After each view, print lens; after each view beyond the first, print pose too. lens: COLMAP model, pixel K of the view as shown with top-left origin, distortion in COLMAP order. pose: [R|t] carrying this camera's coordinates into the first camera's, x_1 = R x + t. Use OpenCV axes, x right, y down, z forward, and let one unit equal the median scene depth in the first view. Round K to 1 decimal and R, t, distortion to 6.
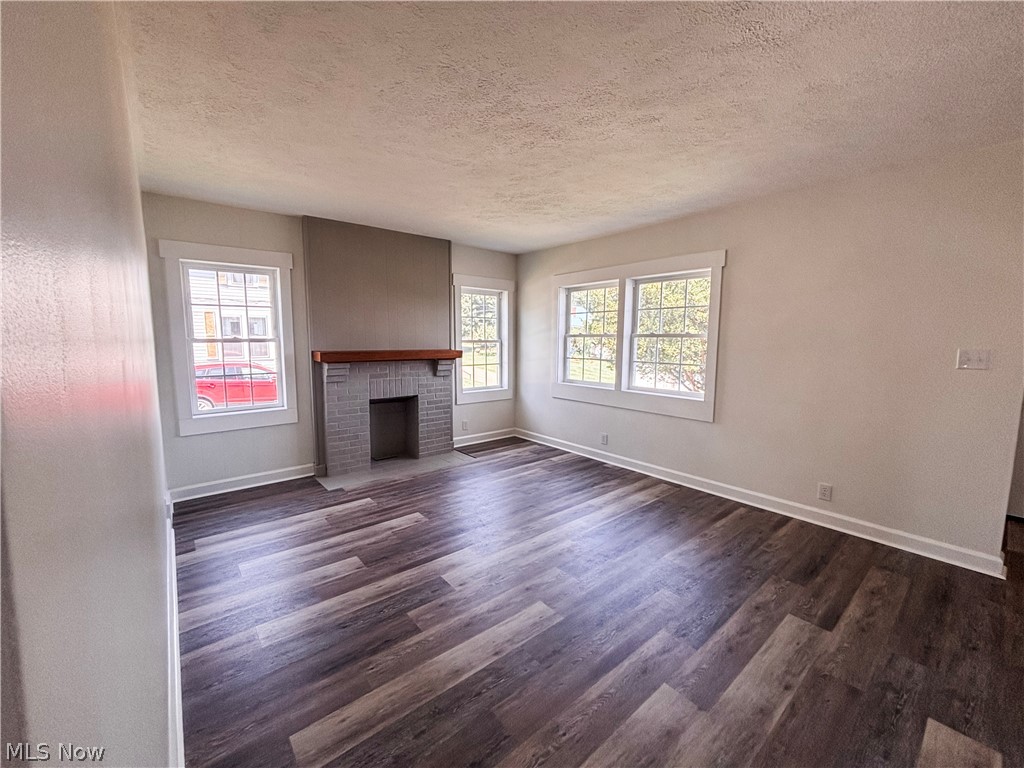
lens RADIAL K [[413.9, 0, 514.8], [0, 413.9, 380.0], [0, 0, 1]] dist [0.026313, -0.024210]
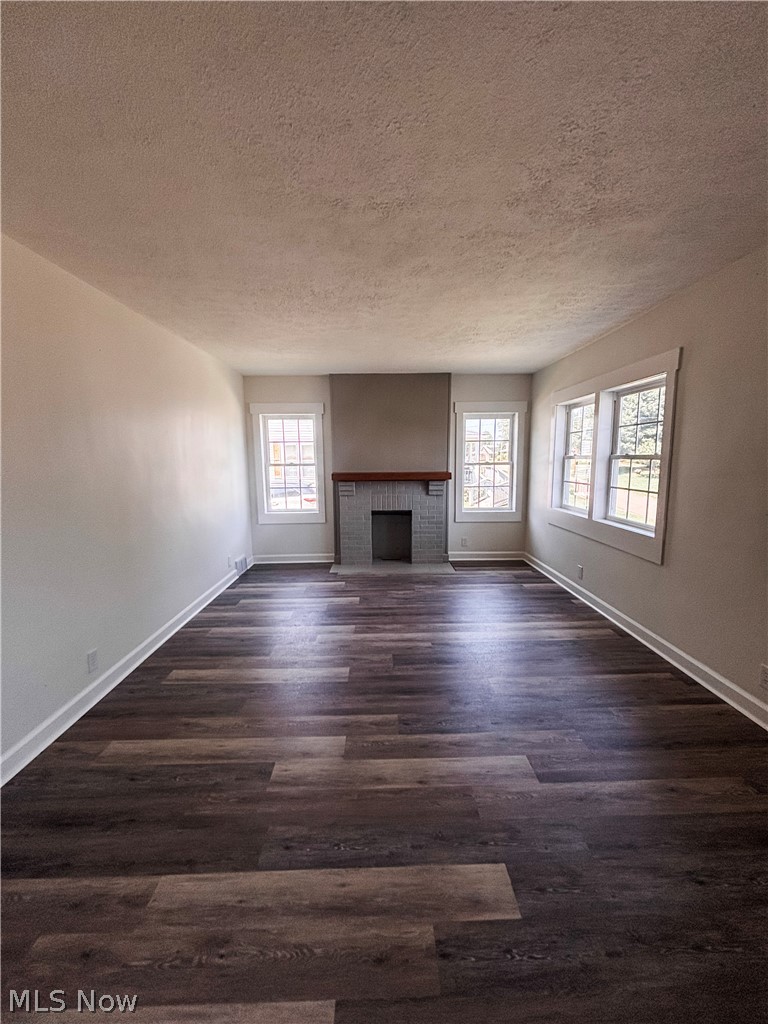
lens RADIAL K [[414.4, 0, 384.0], [0, 414.4, 512.0], [0, 0, 1]] dist [-0.002043, -0.000320]
pose [[0.778596, 0.067655, -0.623868, 0.561454], [-0.049850, 0.997698, 0.045982, -0.011040], [0.625543, -0.004702, 0.780176, 0.038838]]
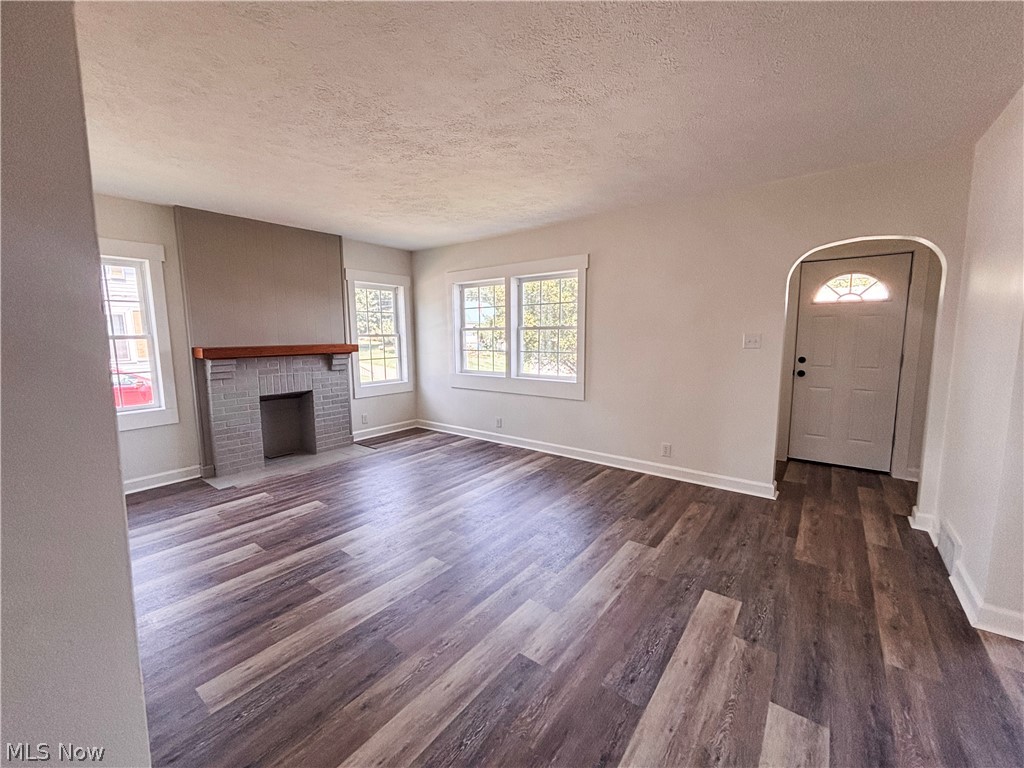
lens RADIAL K [[414.4, 0, 514.6], [0, 414.4, 380.4], [0, 0, 1]] dist [-0.002043, -0.000320]
pose [[0.975751, -0.039782, 0.215236, 0.033667], [0.037380, 0.999185, 0.015220, 0.020189], [-0.215666, -0.006806, 0.976443, -0.102191]]
